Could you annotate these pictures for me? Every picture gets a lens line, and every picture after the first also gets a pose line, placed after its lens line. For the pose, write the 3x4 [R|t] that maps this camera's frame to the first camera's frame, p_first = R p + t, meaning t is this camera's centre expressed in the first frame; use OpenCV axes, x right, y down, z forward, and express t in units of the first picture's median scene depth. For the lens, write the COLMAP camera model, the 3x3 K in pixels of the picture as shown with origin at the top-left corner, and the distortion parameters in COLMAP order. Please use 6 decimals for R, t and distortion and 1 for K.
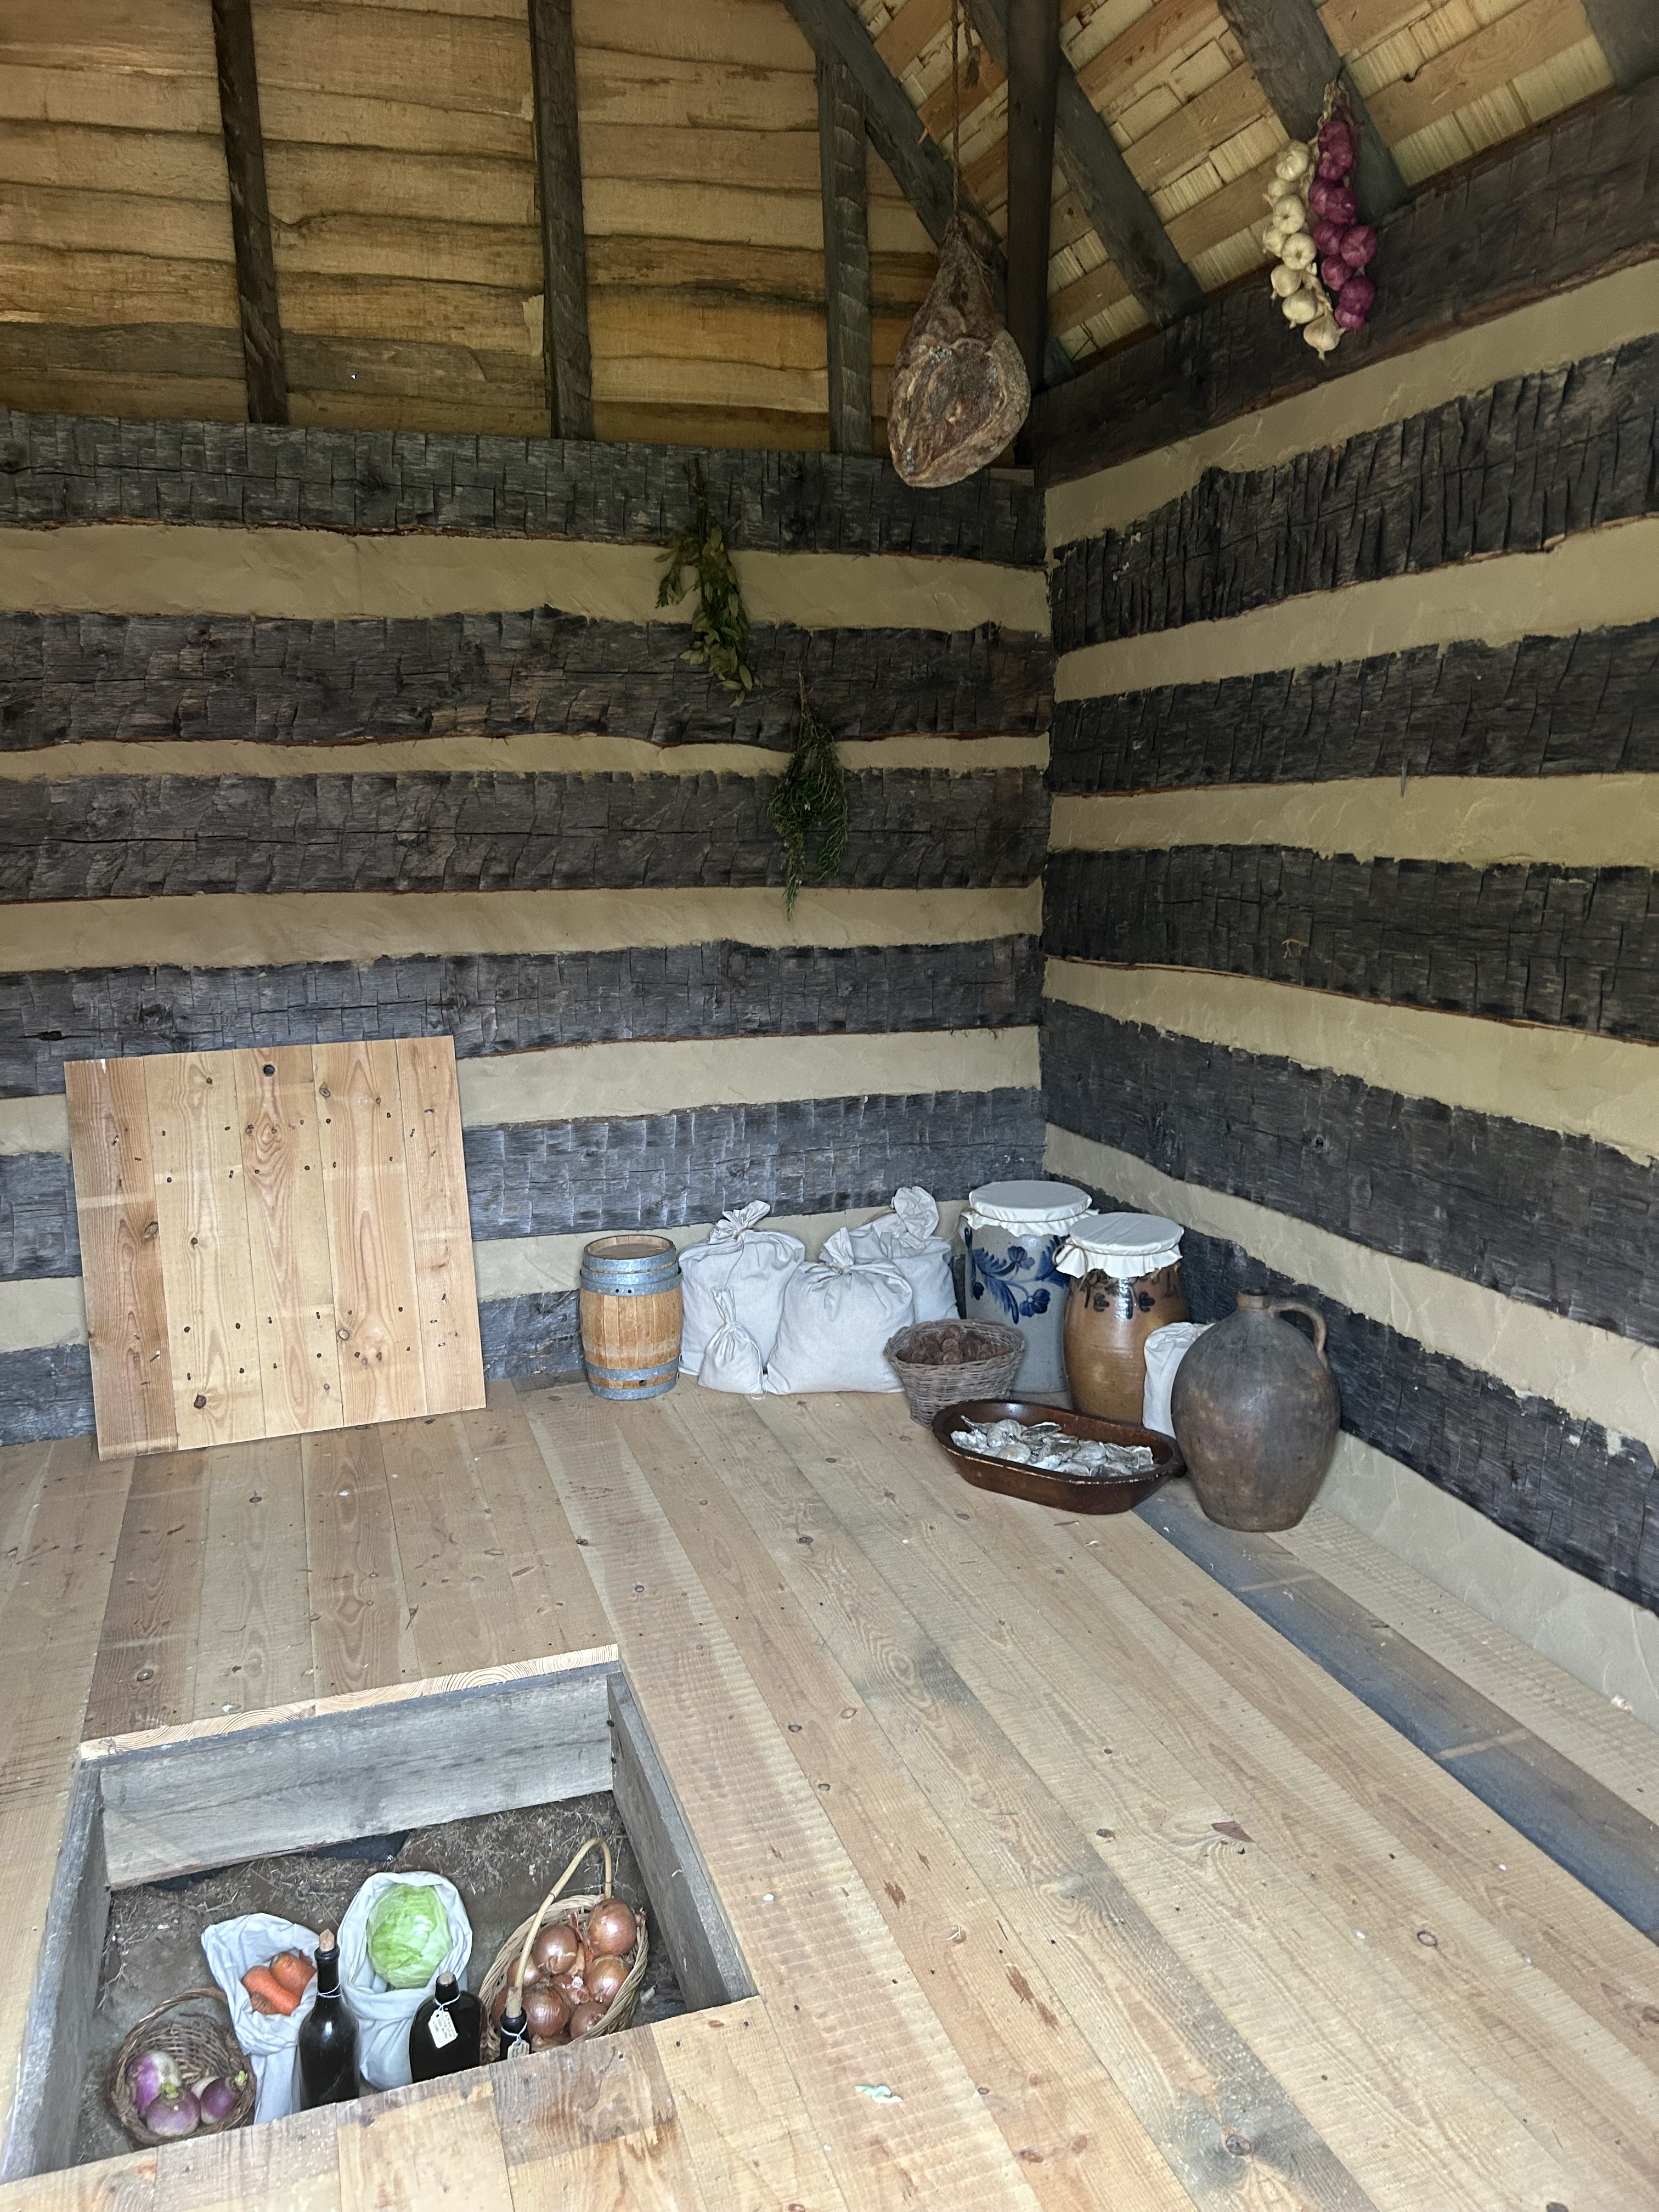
lens RADIAL K [[1636.7, 0, 829.5], [0, 1636.7, 1106.0], [0, 0, 1]] dist [0.010621, -0.007038]
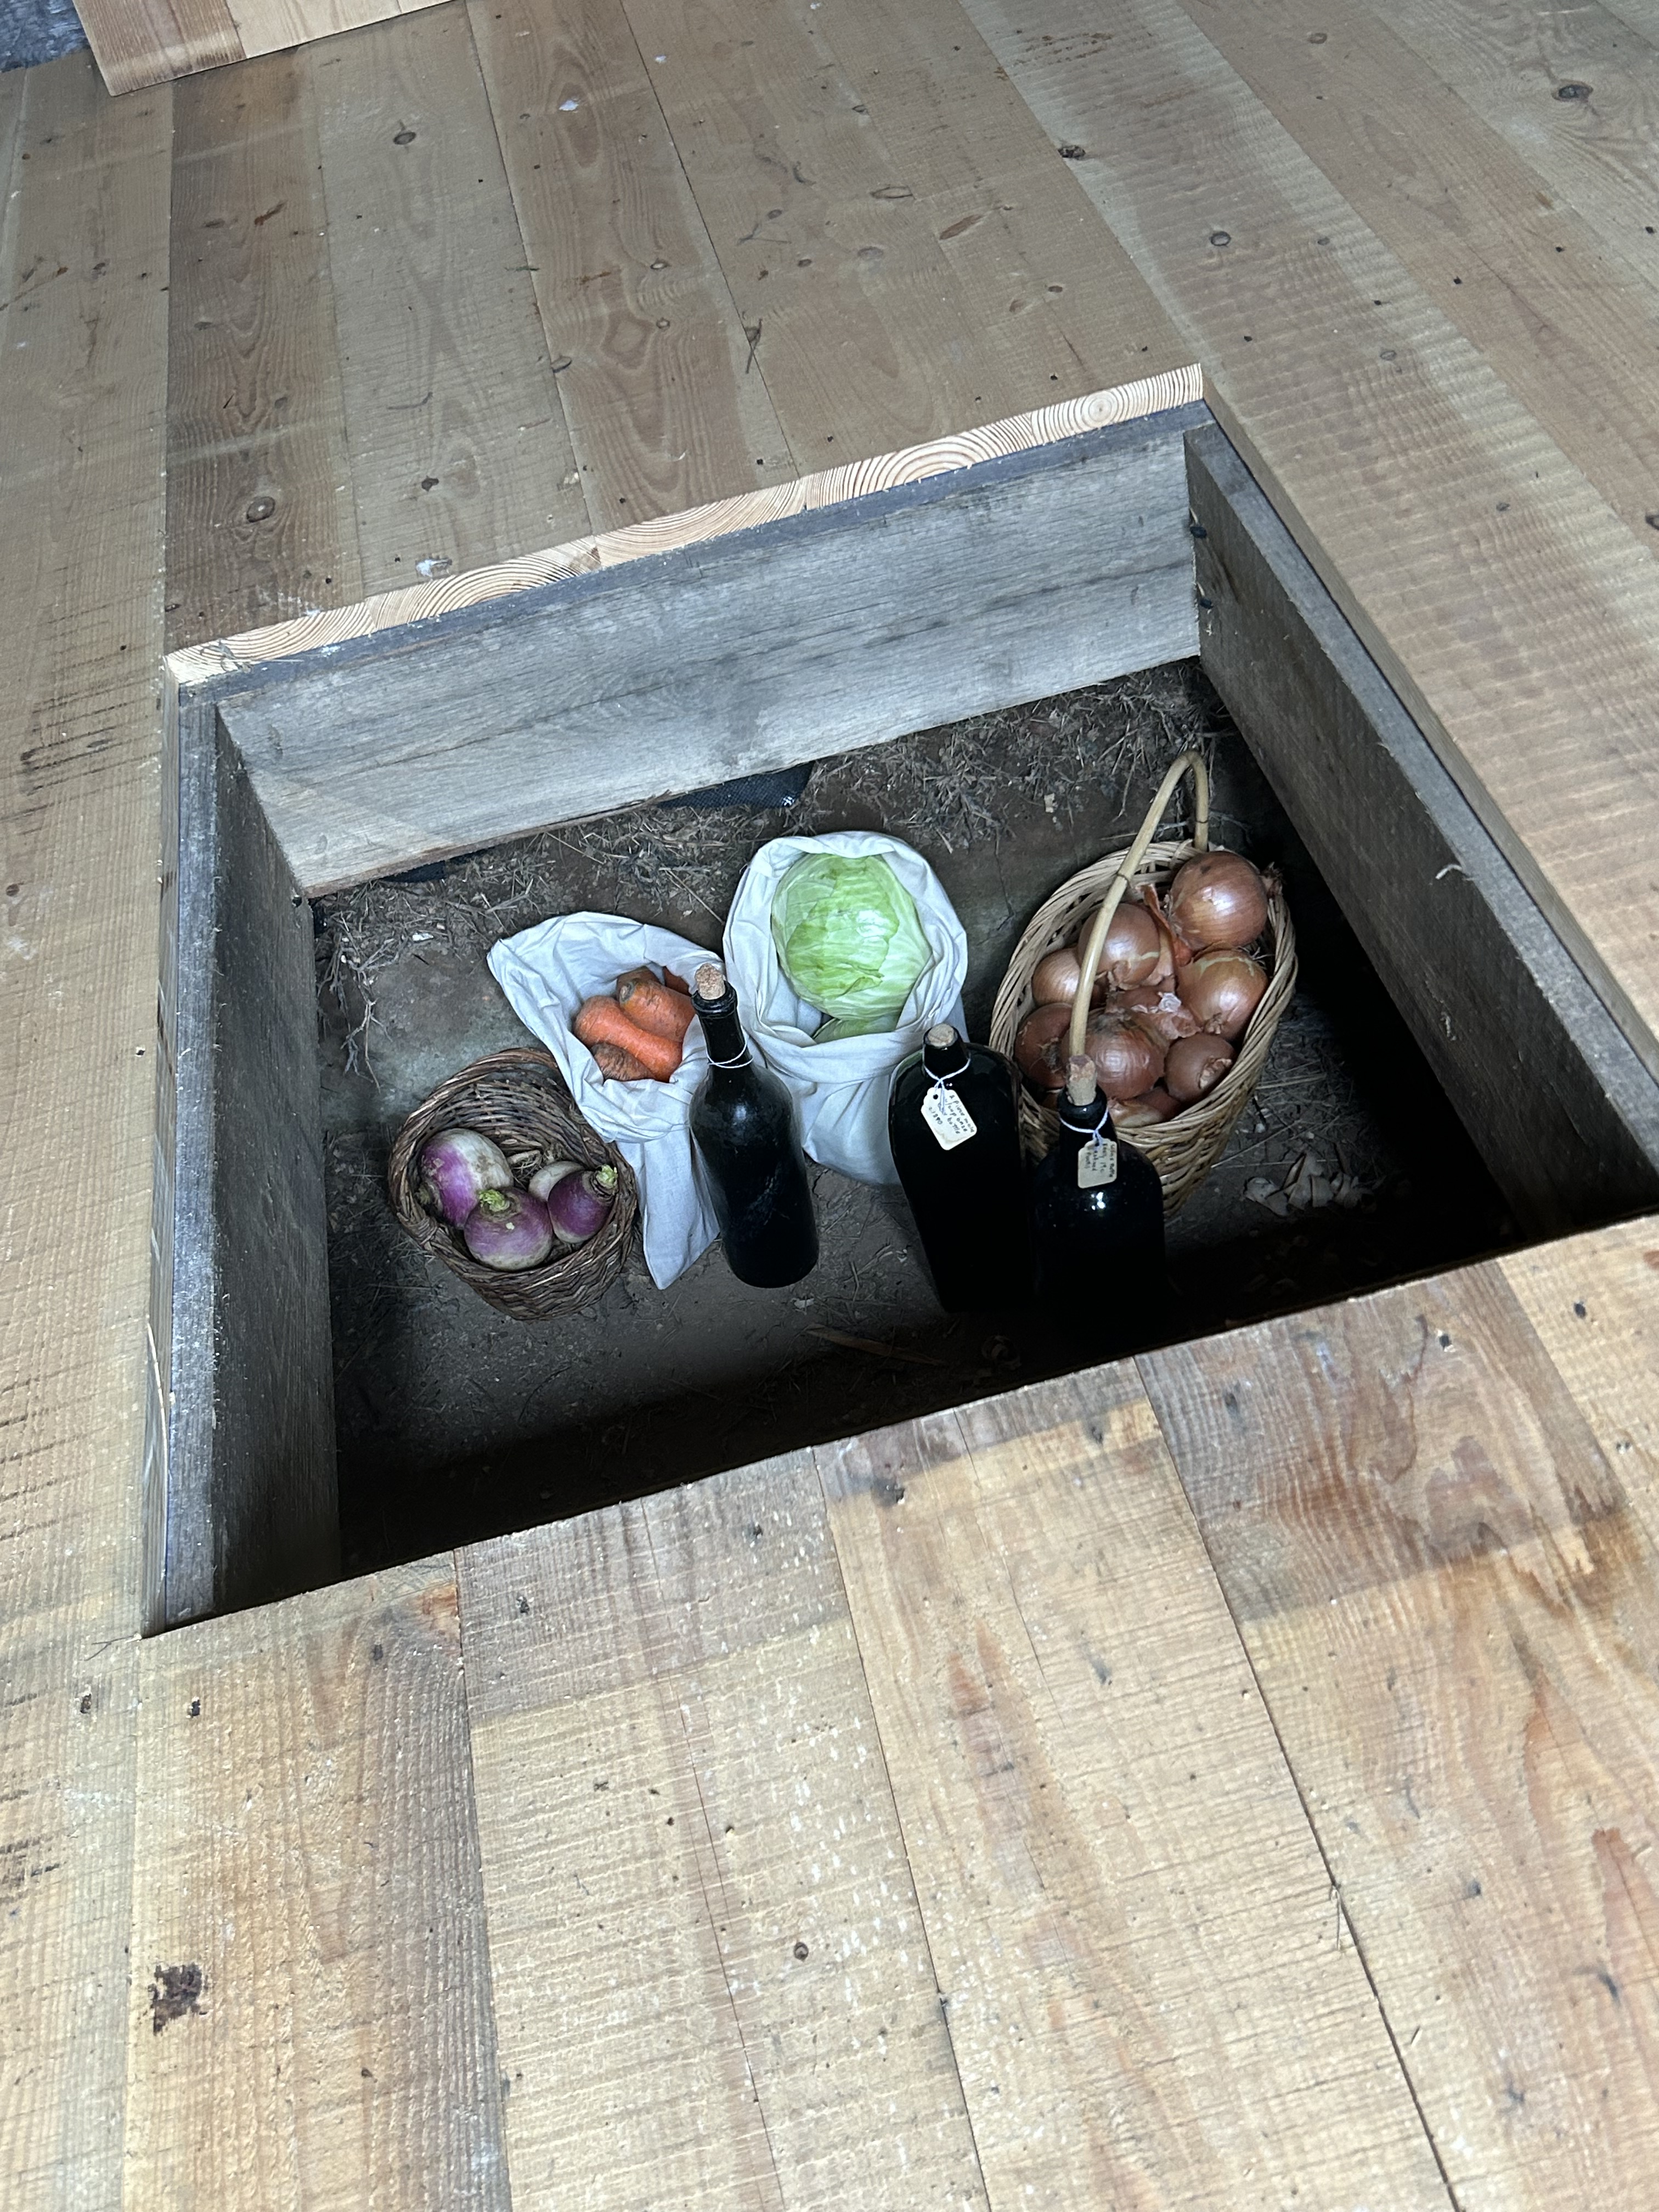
lens RADIAL K [[2087.7, 0, 829.5], [0, 2087.7, 1106.0], [0, 0, 1]] dist [0.071092, -0.128584]
pose [[0.979344, -0.018626, -0.201340, -0.125399], [0.138541, 0.787101, 0.601064, 0.132977], [0.147280, -0.616542, 0.773424, 0.431914]]
